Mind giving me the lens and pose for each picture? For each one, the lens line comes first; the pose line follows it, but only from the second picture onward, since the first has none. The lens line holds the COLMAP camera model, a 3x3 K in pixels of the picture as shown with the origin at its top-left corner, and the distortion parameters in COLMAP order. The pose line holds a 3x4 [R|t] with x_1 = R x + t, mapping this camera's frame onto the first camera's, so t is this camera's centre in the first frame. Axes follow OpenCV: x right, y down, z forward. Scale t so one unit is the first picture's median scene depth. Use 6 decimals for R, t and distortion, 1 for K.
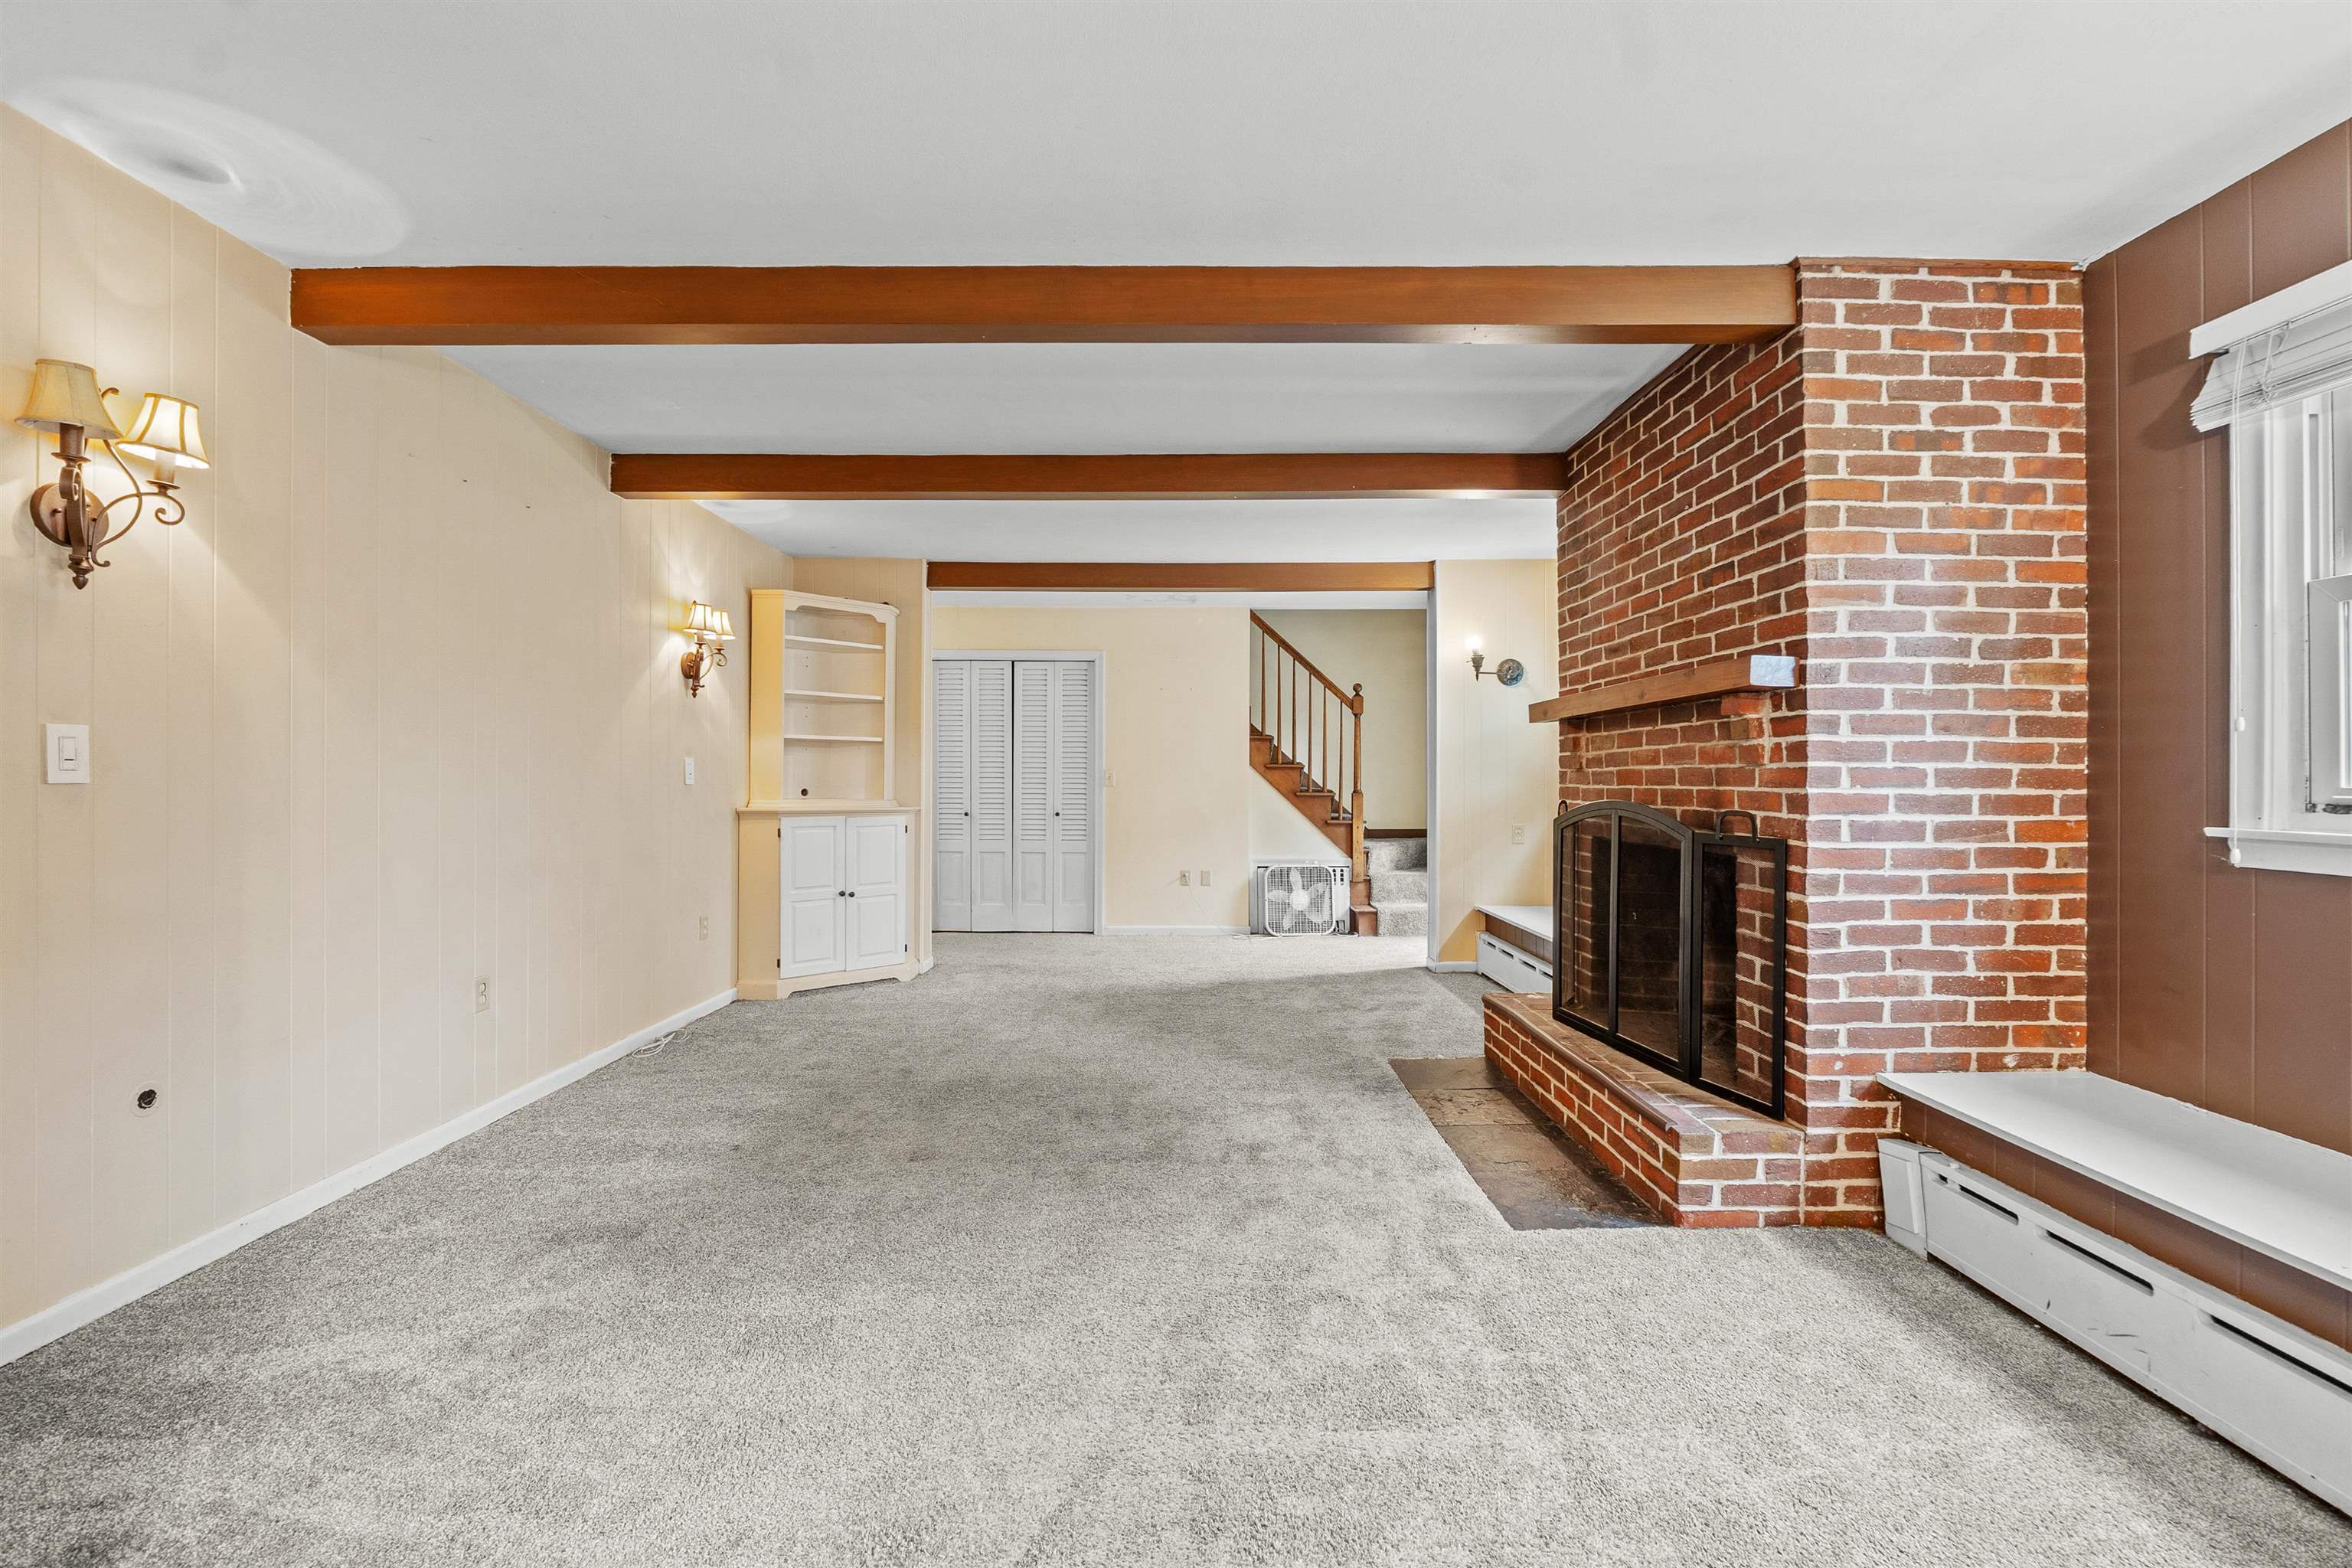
lens RADIAL K [[976.3, 0, 1176.0], [0, 976.3, 784.0], [0, 0, 1]] dist [-0.017046, -0.000102]
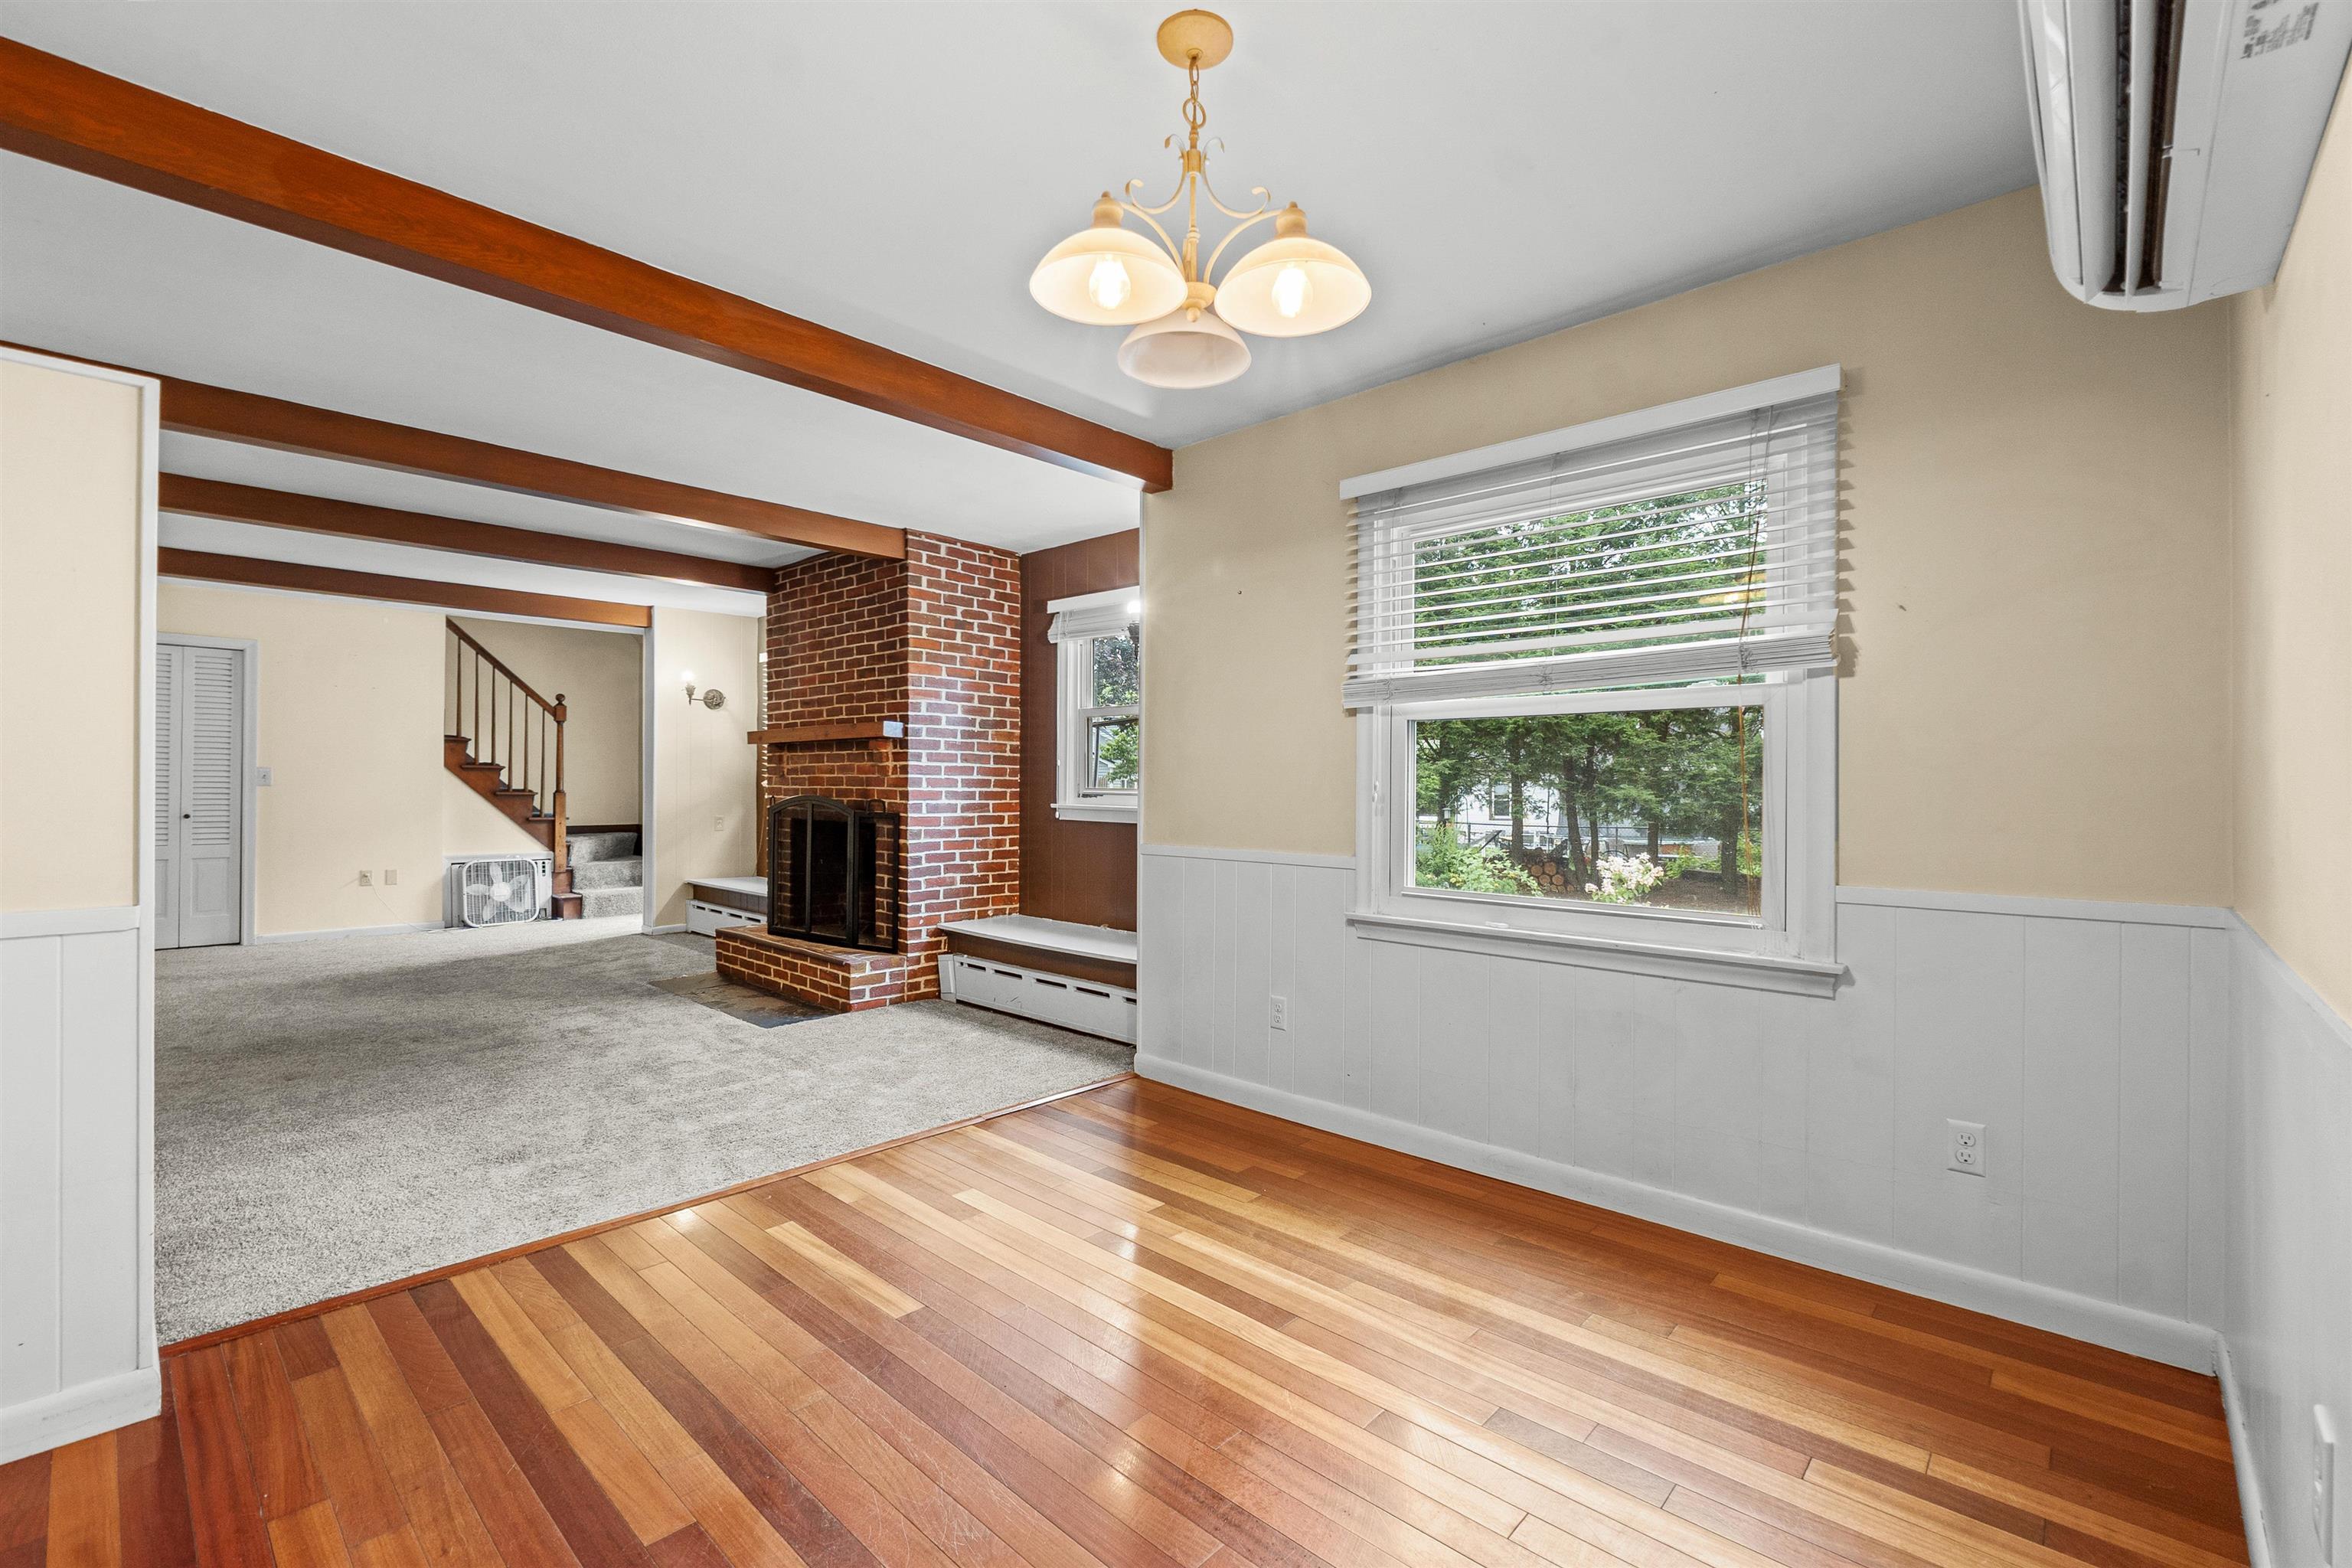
lens RADIAL K [[1013.0, 0, 1176.2], [0, 1013.0, 789.4], [0, 0, 1]] dist [-0.000506, -0.000227]
pose [[0.679190, 0.002282, 0.733959, -0.532310], [-0.004723, 0.999988, 0.001262, 0.002668], [-0.733948, -0.004323, 0.679192, -0.865441]]
